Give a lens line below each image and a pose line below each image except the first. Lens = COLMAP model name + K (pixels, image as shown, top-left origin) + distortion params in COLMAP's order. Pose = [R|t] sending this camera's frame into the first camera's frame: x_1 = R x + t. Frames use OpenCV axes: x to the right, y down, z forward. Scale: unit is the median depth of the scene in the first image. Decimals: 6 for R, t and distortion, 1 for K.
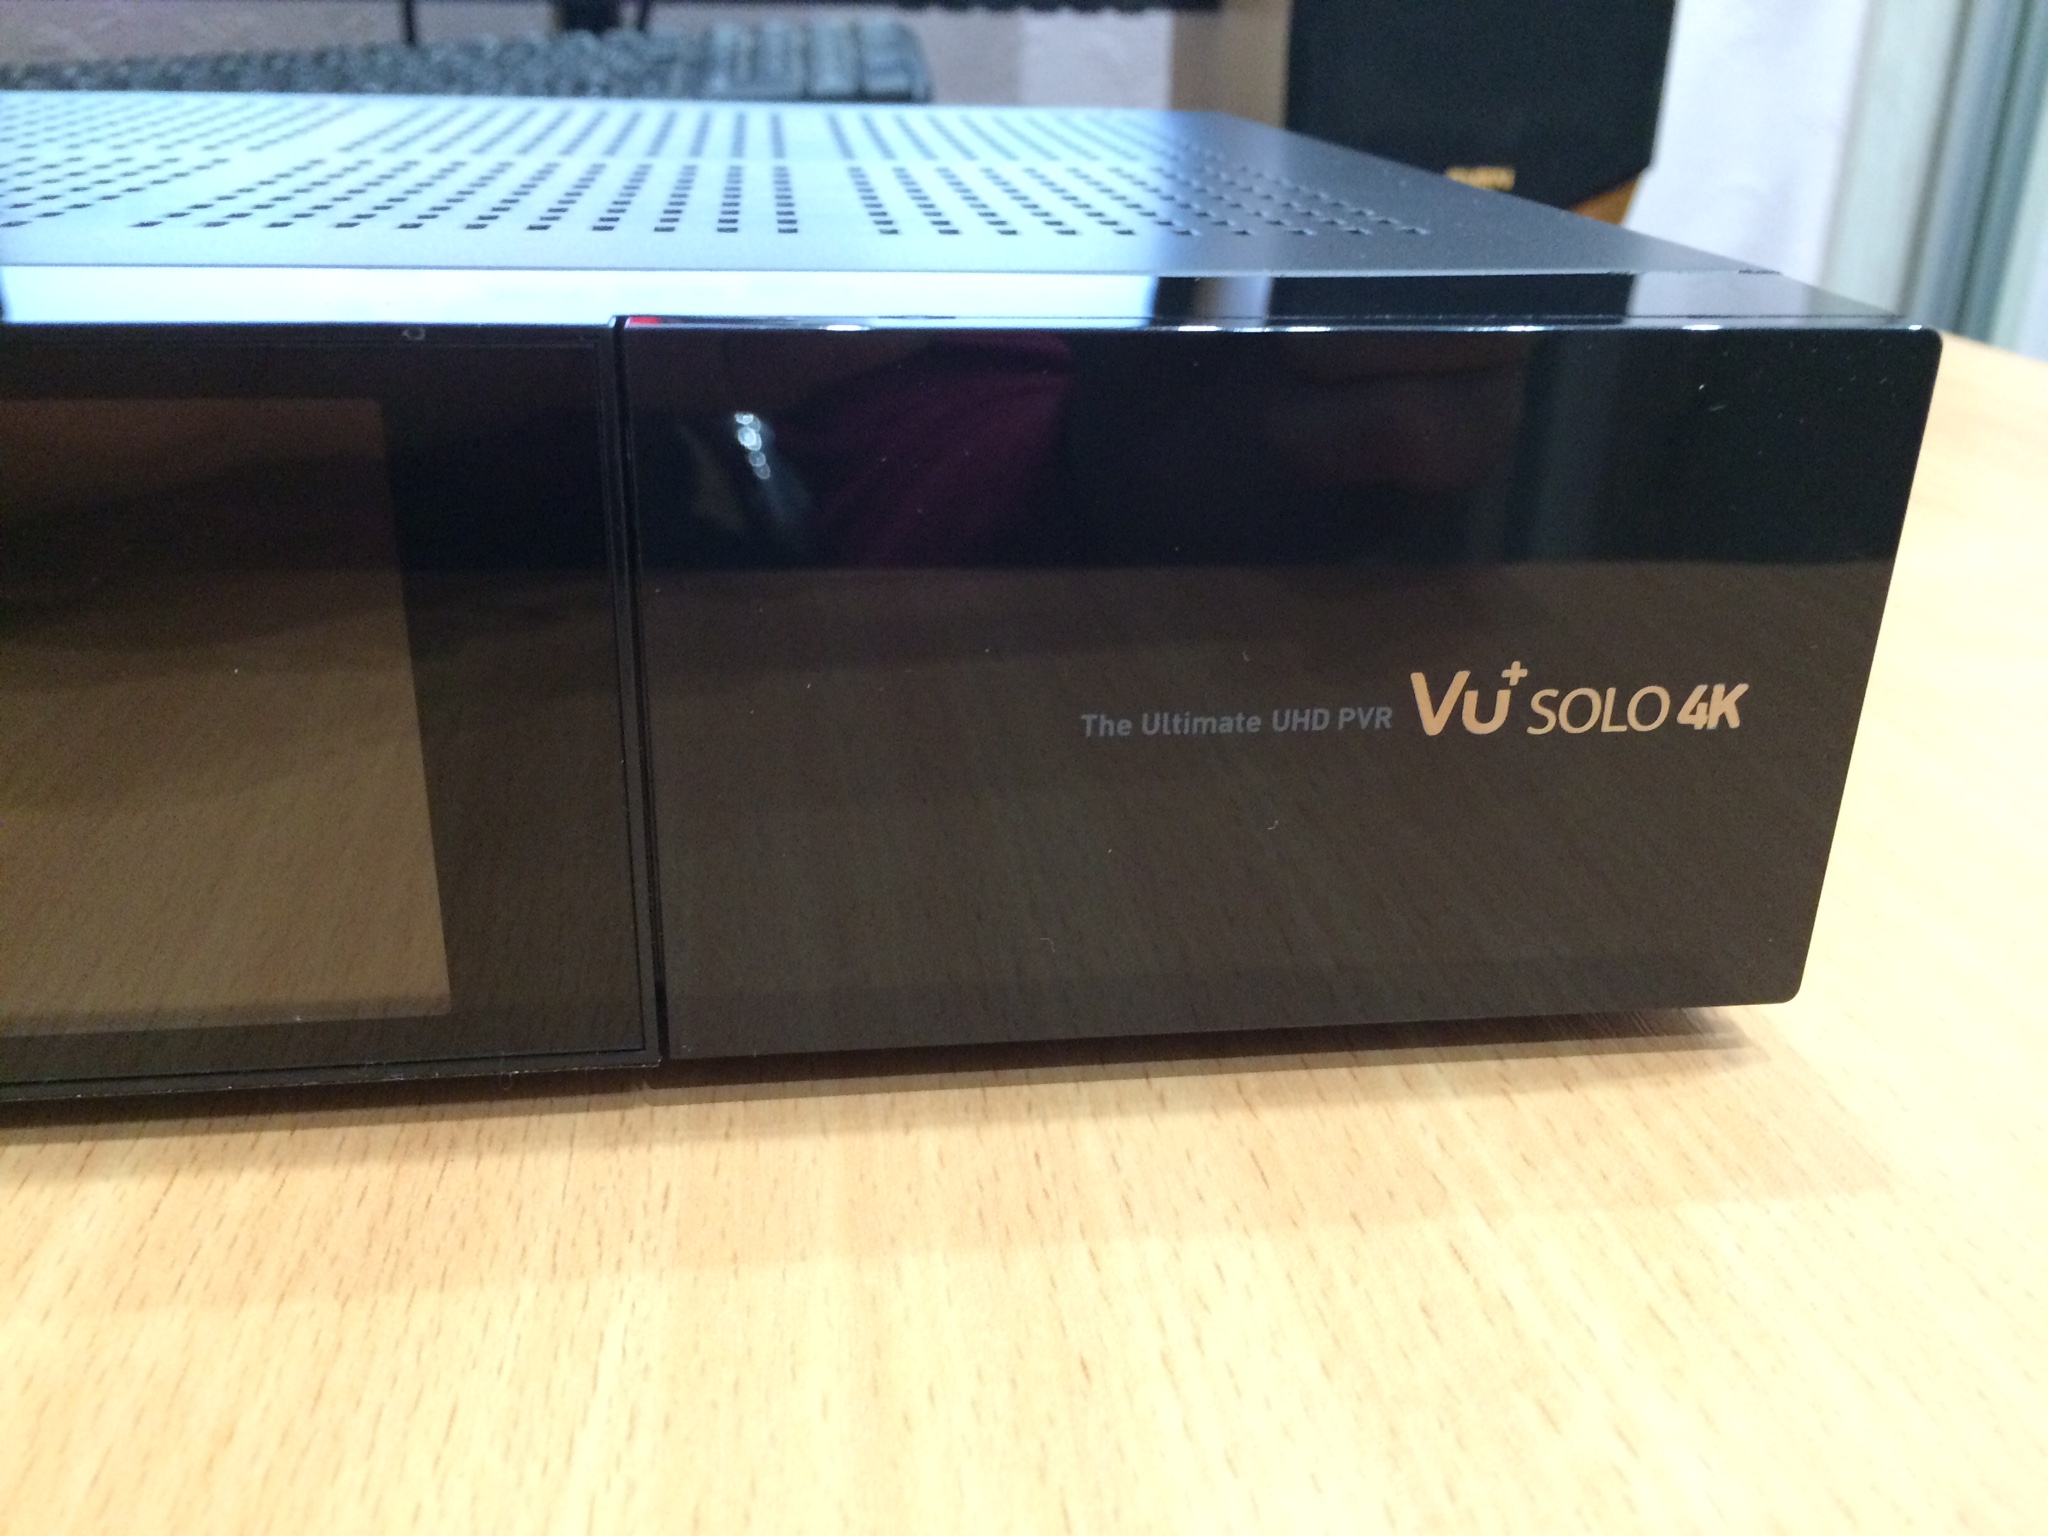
lens RADIAL K [[1794.1, 0, 1024.0], [0, 1794.1, 768.0], [0, 0, 1]] dist [0.069160, -0.123477]
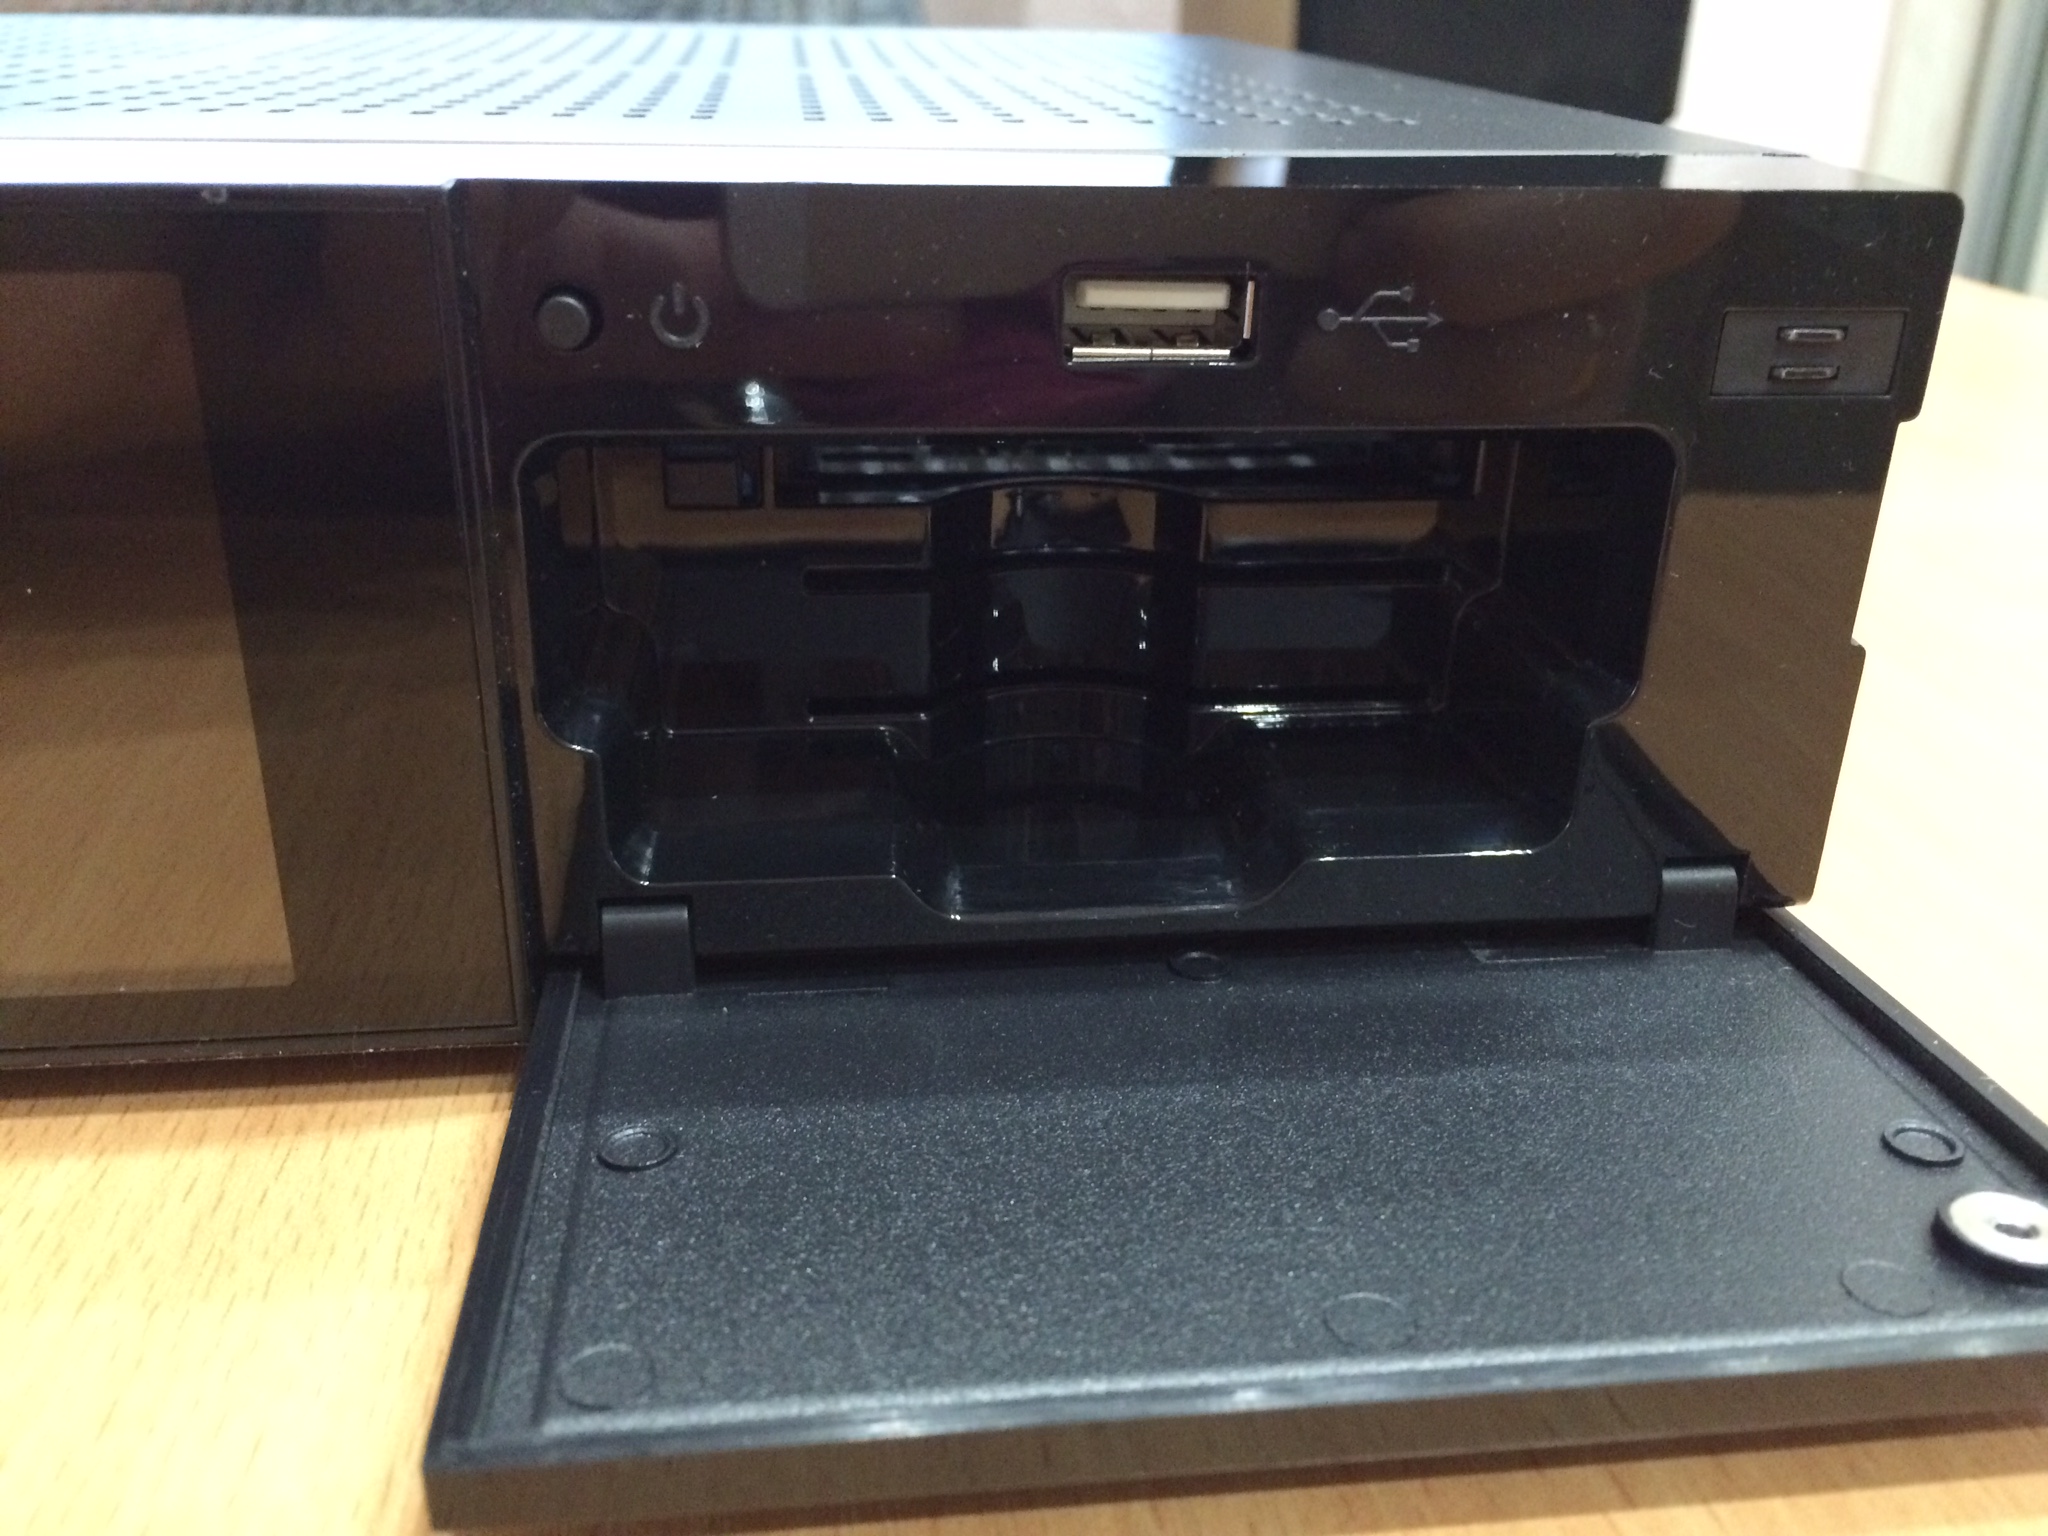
lens RADIAL K [[1794.1, 0, 1024.0], [0, 1794.1, 768.0], [0, 0, 1]] dist [0.069160, -0.123477]
pose [[0.999940, 0.004464, -0.009988, 0.048640], [-0.004316, 0.999881, 0.014794, 0.015232], [0.010053, -0.014750, 0.999841, 0.117256]]
